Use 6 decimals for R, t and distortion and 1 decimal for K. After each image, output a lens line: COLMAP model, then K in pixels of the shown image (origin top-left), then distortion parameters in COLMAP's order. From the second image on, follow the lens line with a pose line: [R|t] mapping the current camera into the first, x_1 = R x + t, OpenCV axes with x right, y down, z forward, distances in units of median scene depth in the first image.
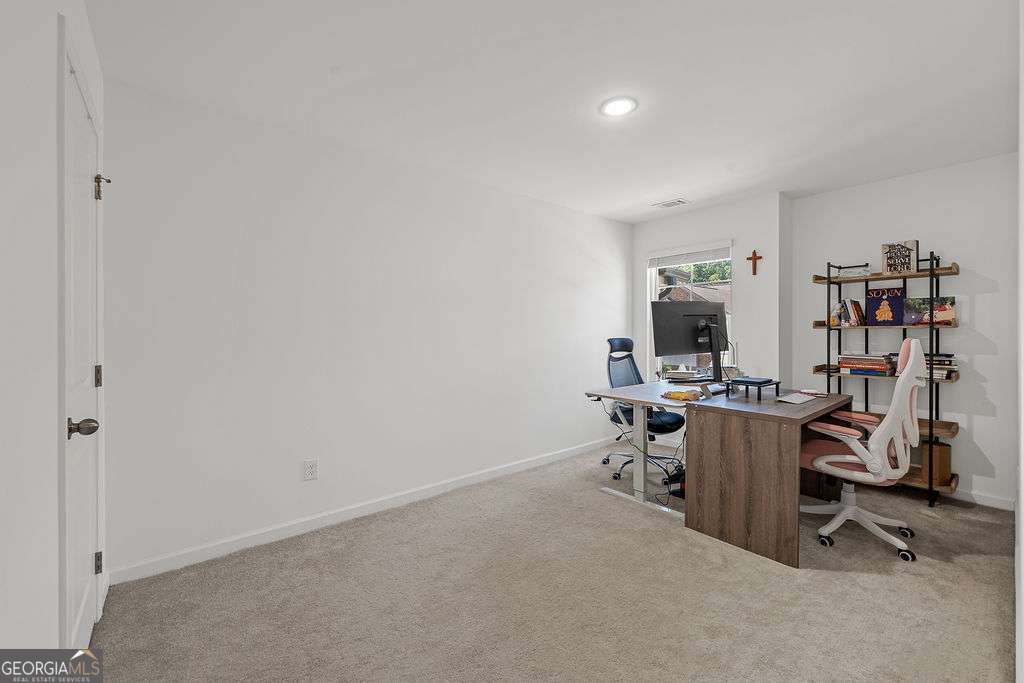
lens RADIAL K [[413.4, 0, 512.0], [0, 413.4, 341.5], [0, 0, 1]] dist [-0.000417, -0.000024]
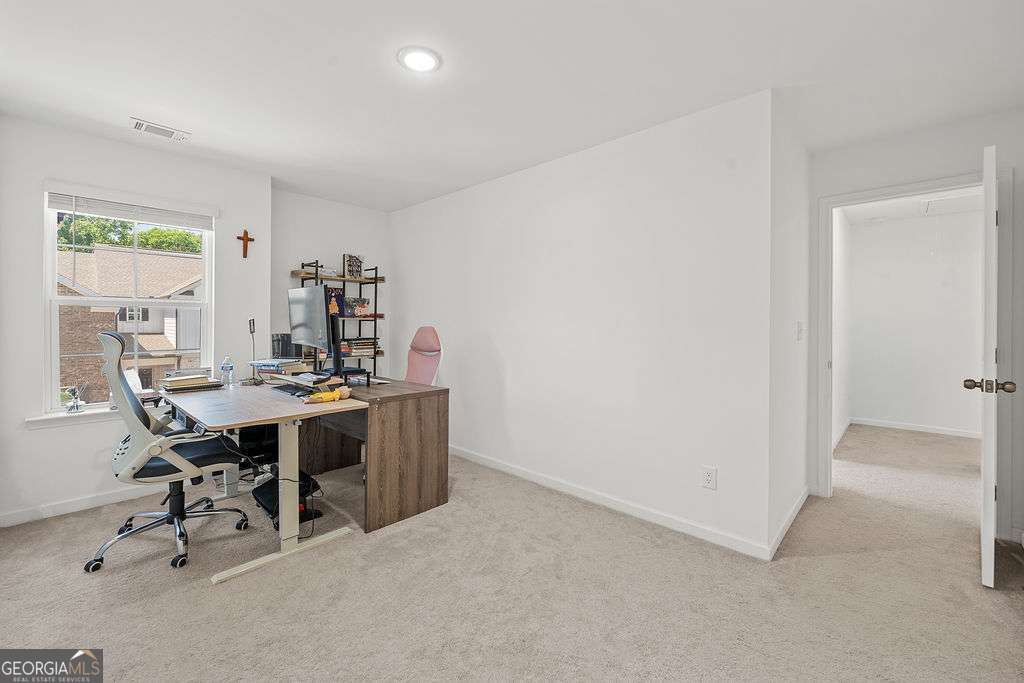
lens RADIAL K [[418.3, 0, 512.3], [0, 418.3, 330.2], [0, 0, 1]] dist [-0.000370, 0.000027]
pose [[-0.113553, -0.016027, 0.993403, -0.550608], [0.019247, 0.999647, 0.018328, -0.016558], [-0.993346, 0.021202, -0.113204, 0.794174]]
